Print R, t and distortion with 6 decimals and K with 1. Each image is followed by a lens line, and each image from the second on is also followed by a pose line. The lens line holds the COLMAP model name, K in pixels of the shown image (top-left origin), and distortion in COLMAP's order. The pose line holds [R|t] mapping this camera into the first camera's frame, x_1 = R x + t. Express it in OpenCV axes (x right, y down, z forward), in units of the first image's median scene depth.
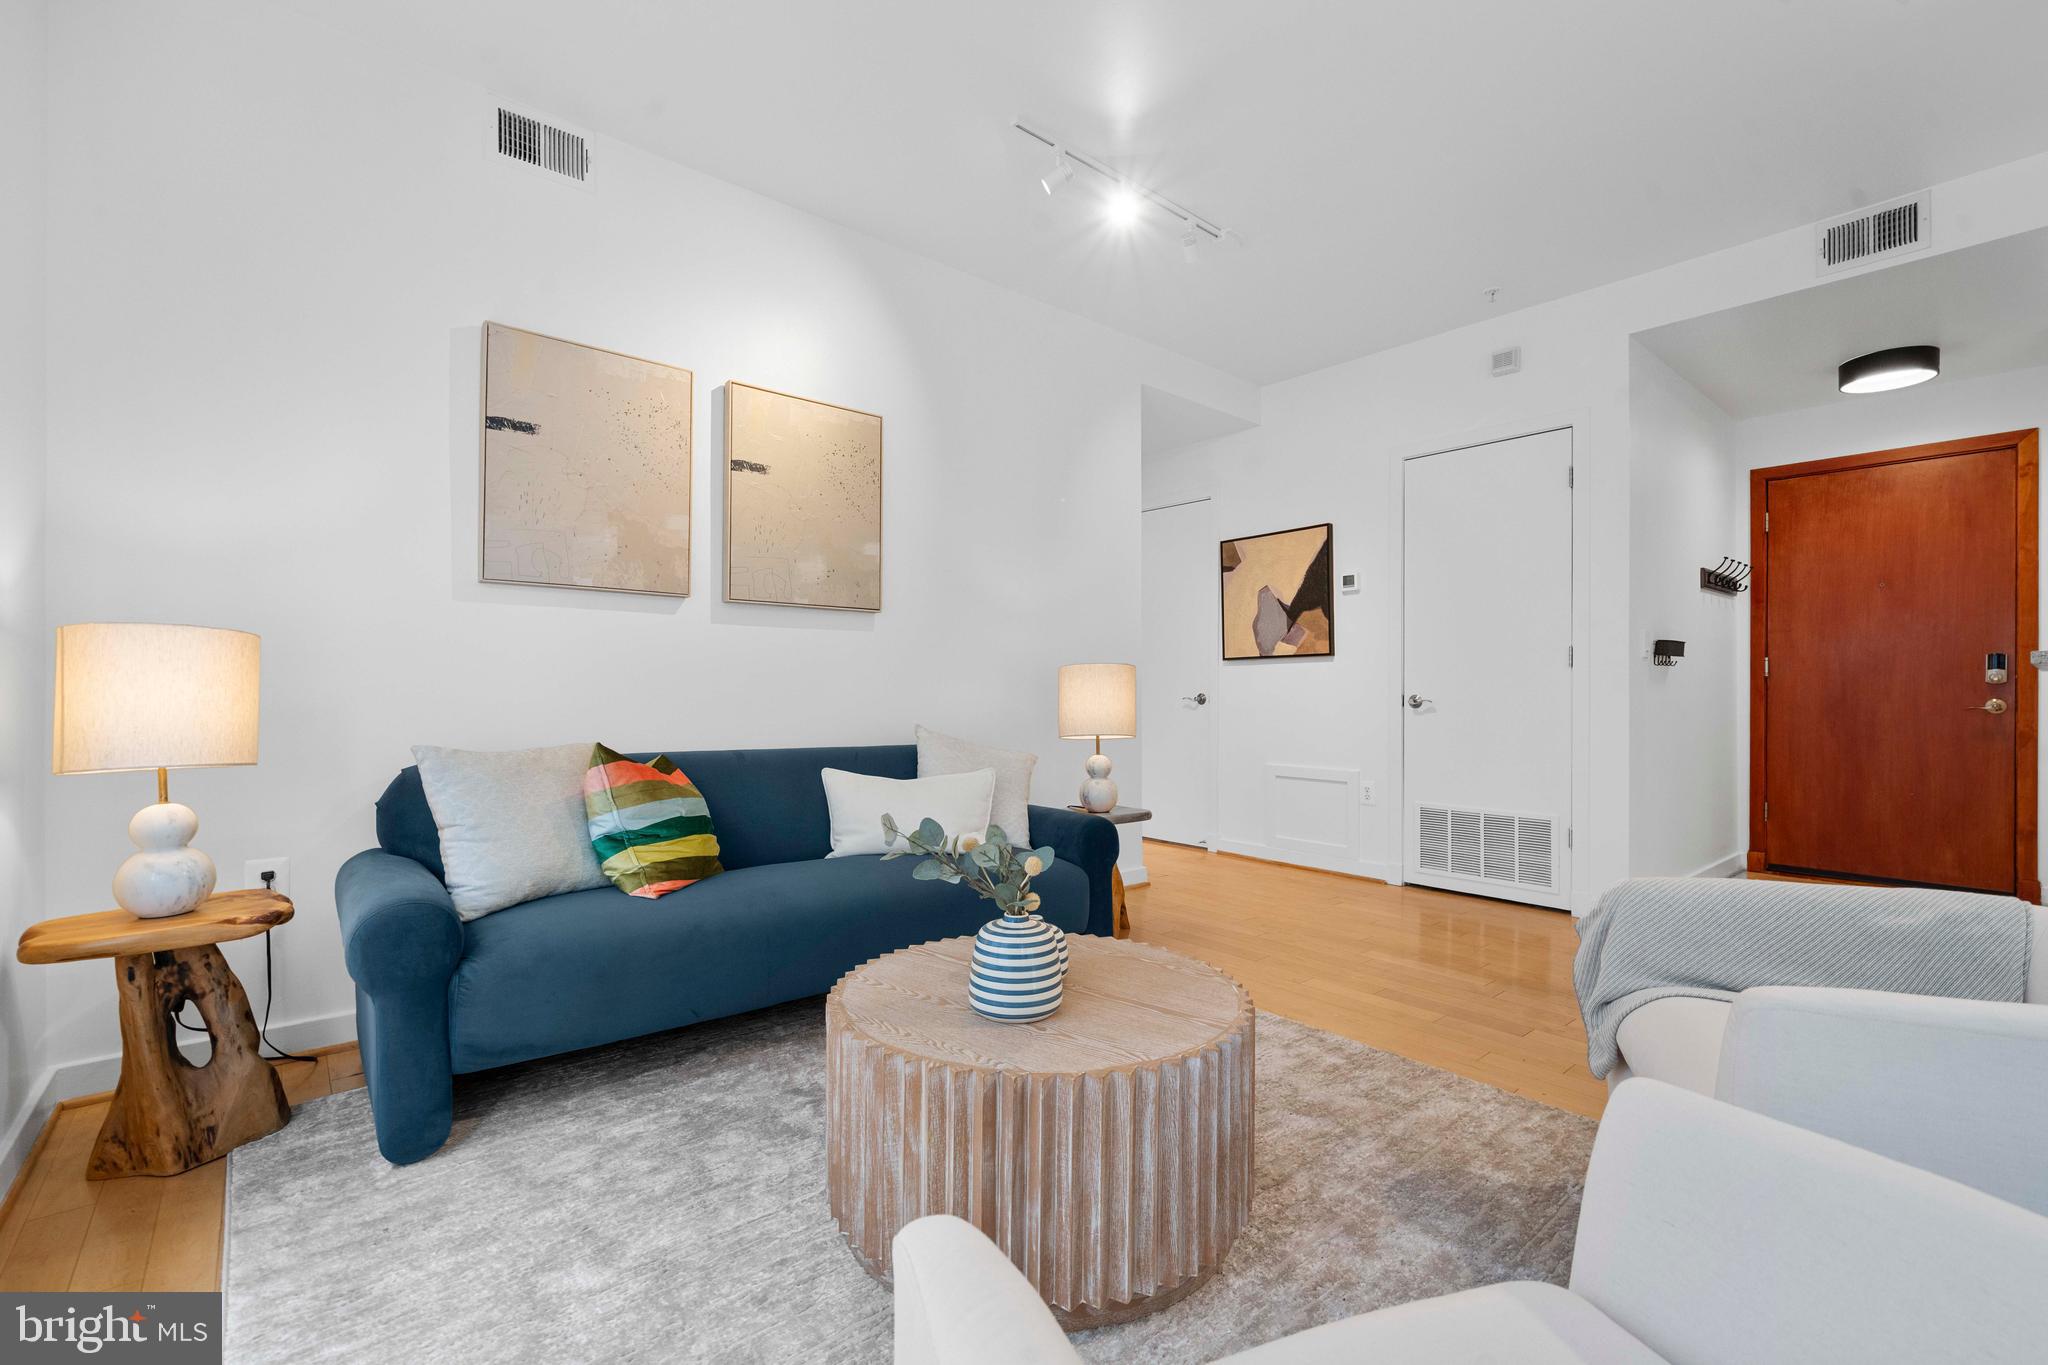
lens RADIAL K [[872.8, 0, 1019.8], [0, 872.8, 684.0], [0, 0, 1]] dist [-0.003612, 0.001546]
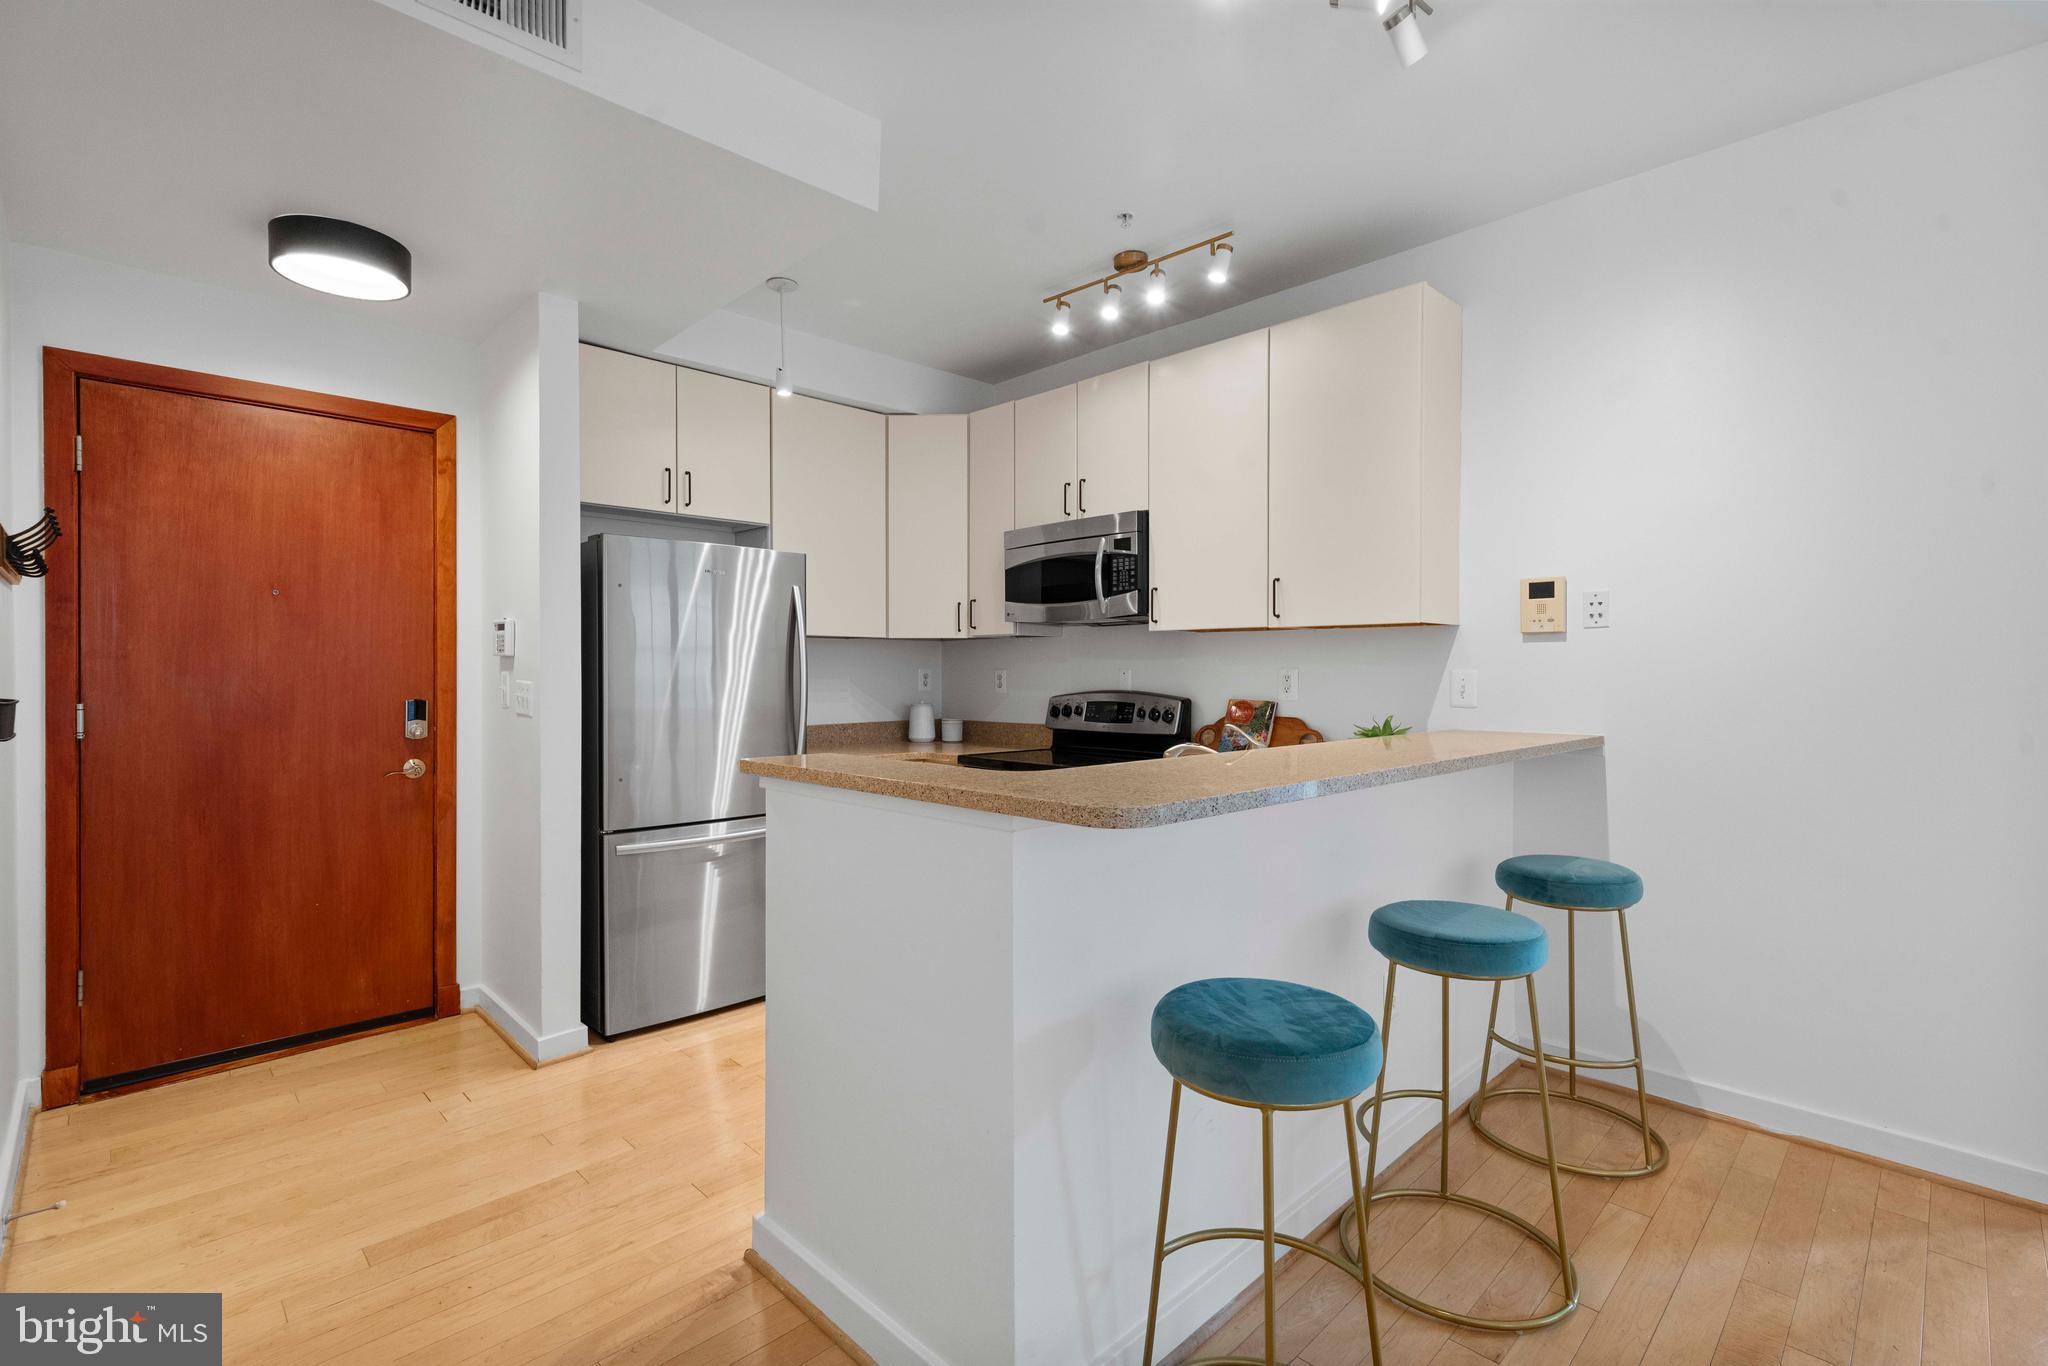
lens RADIAL K [[933.3, 0, 1024.5], [0, 933.3, 677.9], [0, 0, 1]] dist [0.003216, 0.000969]
pose [[-0.074743, -0.009895, 0.997154, 0.271965], [-0.006794, 0.999933, 0.009413, -0.065232], [-0.997180, -0.006071, -0.074806, 0.536615]]
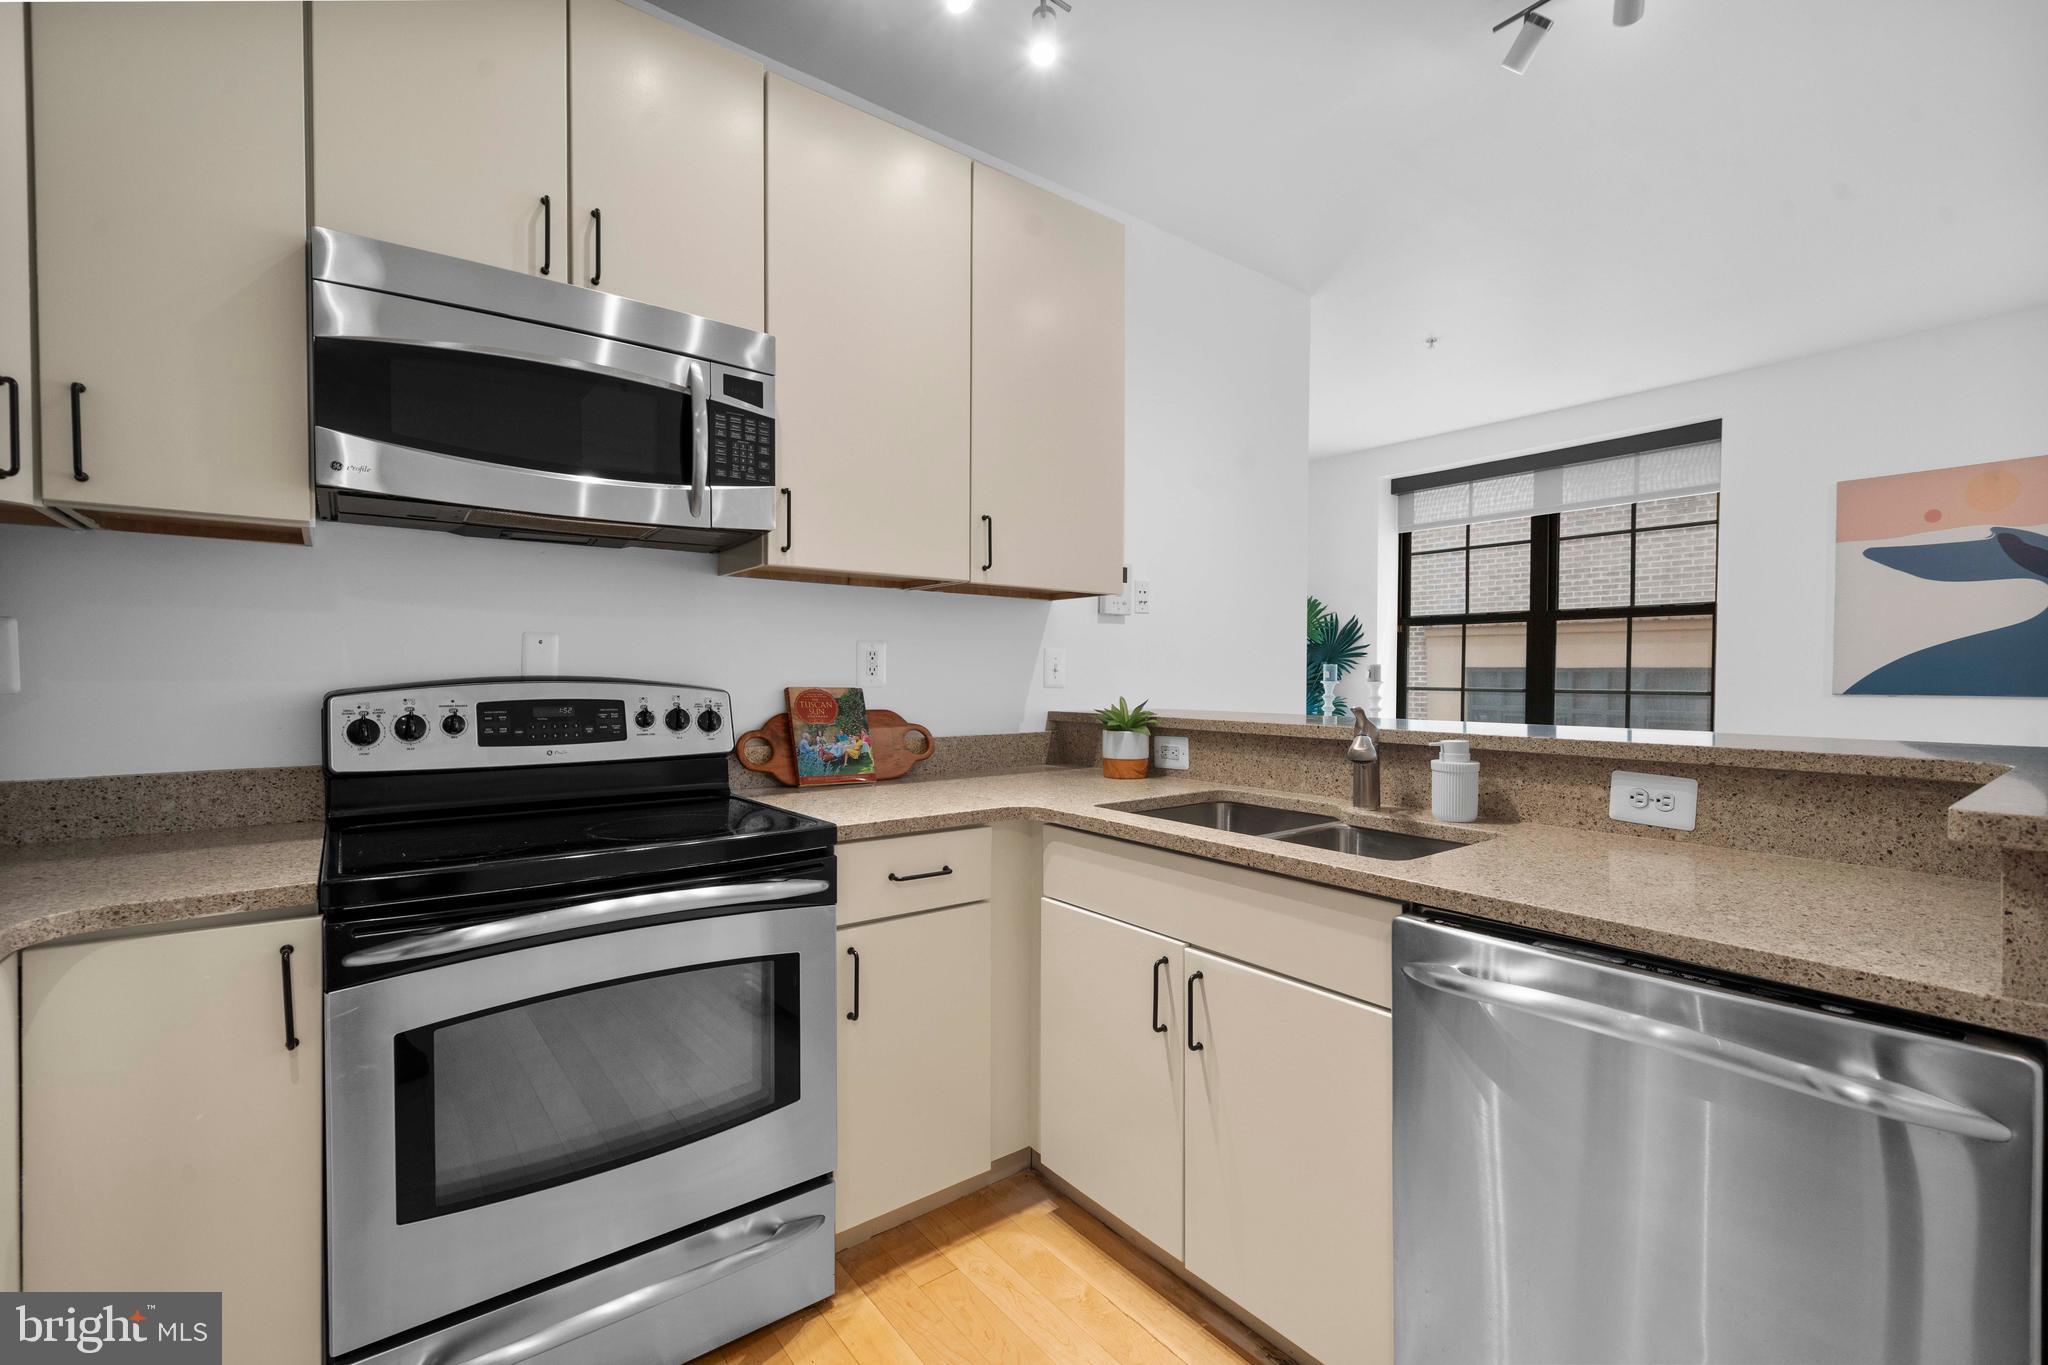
lens RADIAL K [[872.8, 0, 1021.4], [0, 872.8, 691.4], [0, 0, 1]] dist [-0.003612, 0.001546]
pose [[-0.998731, -0.005109, 0.050100, 0.980125], [-0.004448, 0.999902, 0.013300, -0.043072], [-0.050163, 0.013060, -0.998656, 0.796582]]
